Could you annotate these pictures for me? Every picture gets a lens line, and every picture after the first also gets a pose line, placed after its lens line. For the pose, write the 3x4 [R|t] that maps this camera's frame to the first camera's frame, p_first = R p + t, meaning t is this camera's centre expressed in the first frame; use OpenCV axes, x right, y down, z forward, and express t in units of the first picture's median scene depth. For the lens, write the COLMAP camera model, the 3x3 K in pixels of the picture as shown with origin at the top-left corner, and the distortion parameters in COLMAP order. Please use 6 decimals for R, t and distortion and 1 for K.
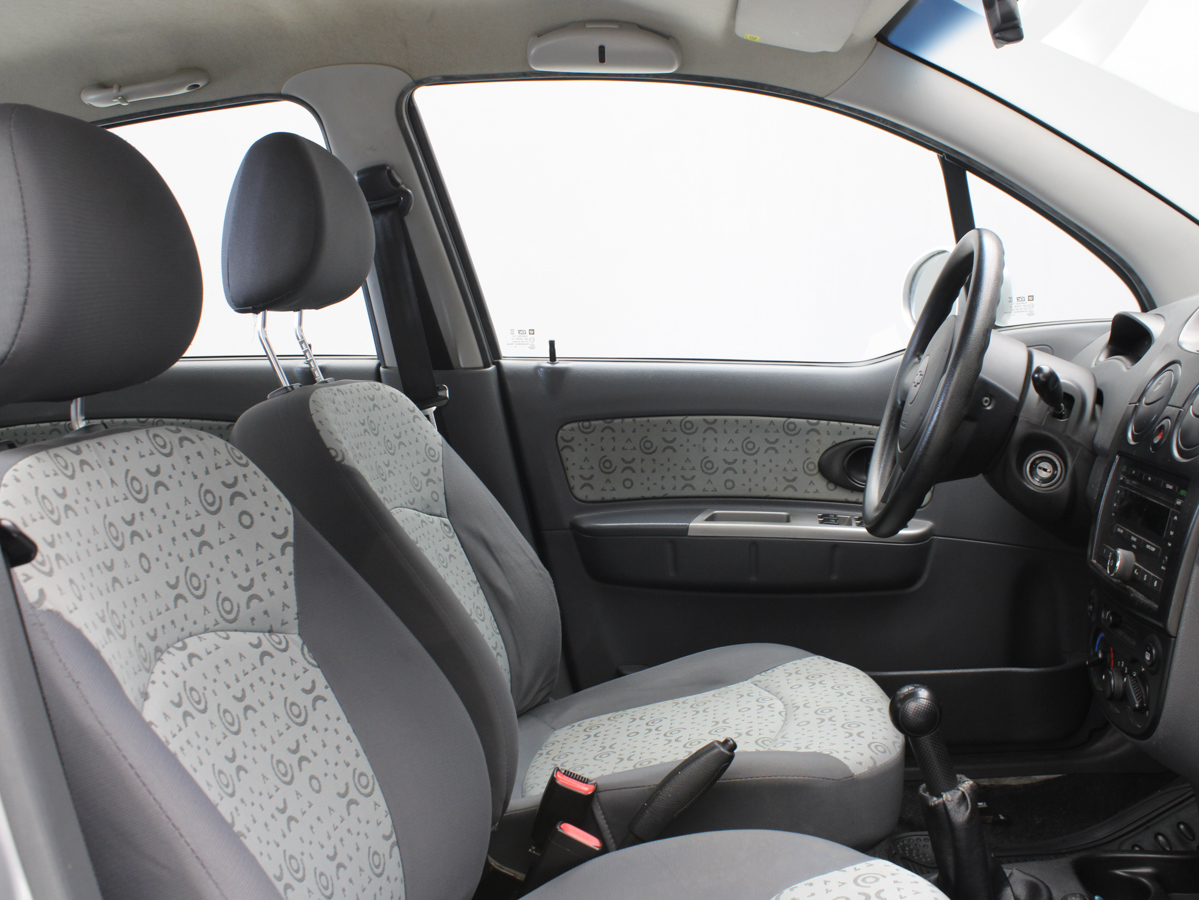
lens RADIAL K [[1220.5, 0, 599.5], [0, 1220.5, 450.0], [0, 0, 1]] dist [-0.146575, 0.139672]
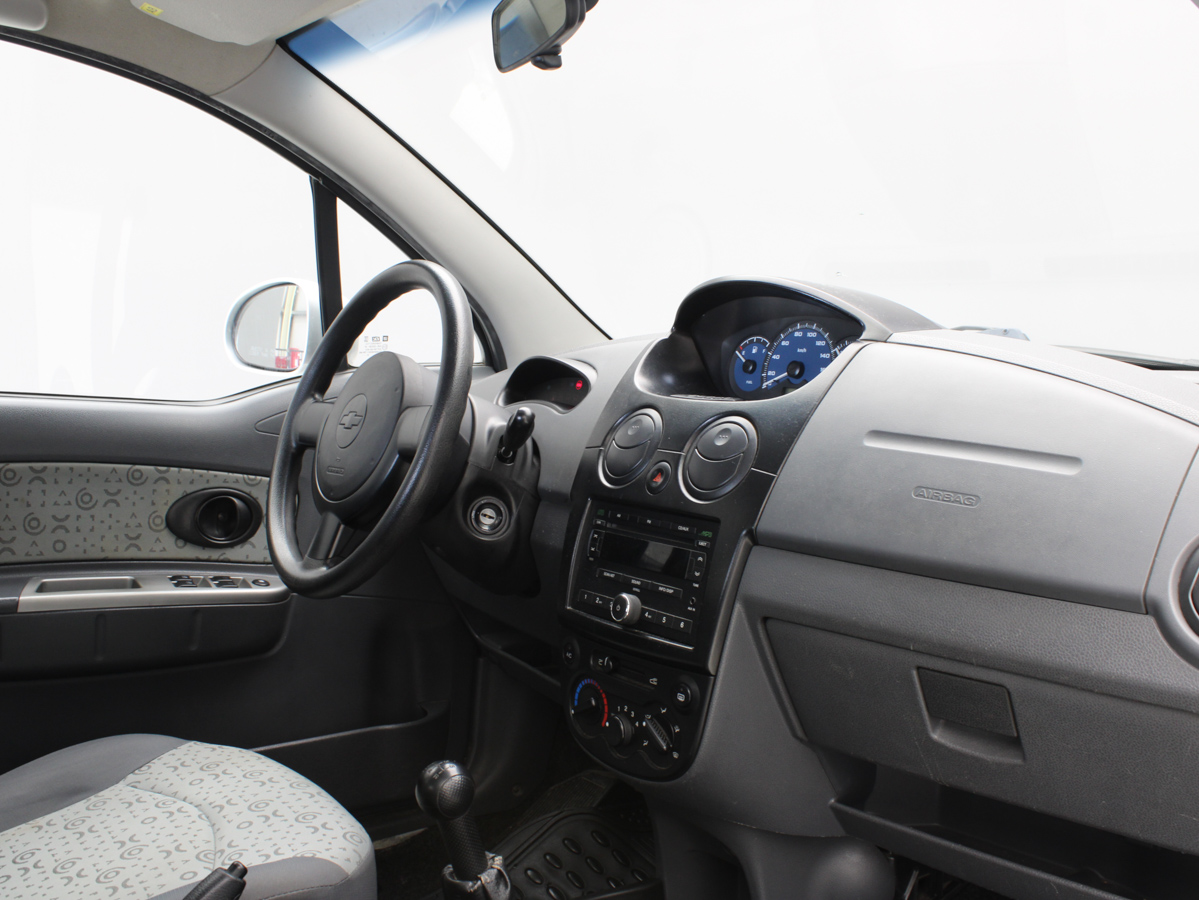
lens RADIAL K [[1220.5, 0, 599.5], [0, 1220.5, 450.0], [0, 0, 1]] dist [-0.146575, 0.139672]
pose [[0.742172, 0.002457, 0.670205, -0.165117], [0.023349, 0.999291, -0.029520, -0.004363], [-0.669802, 0.037557, 0.741589, 0.162455]]
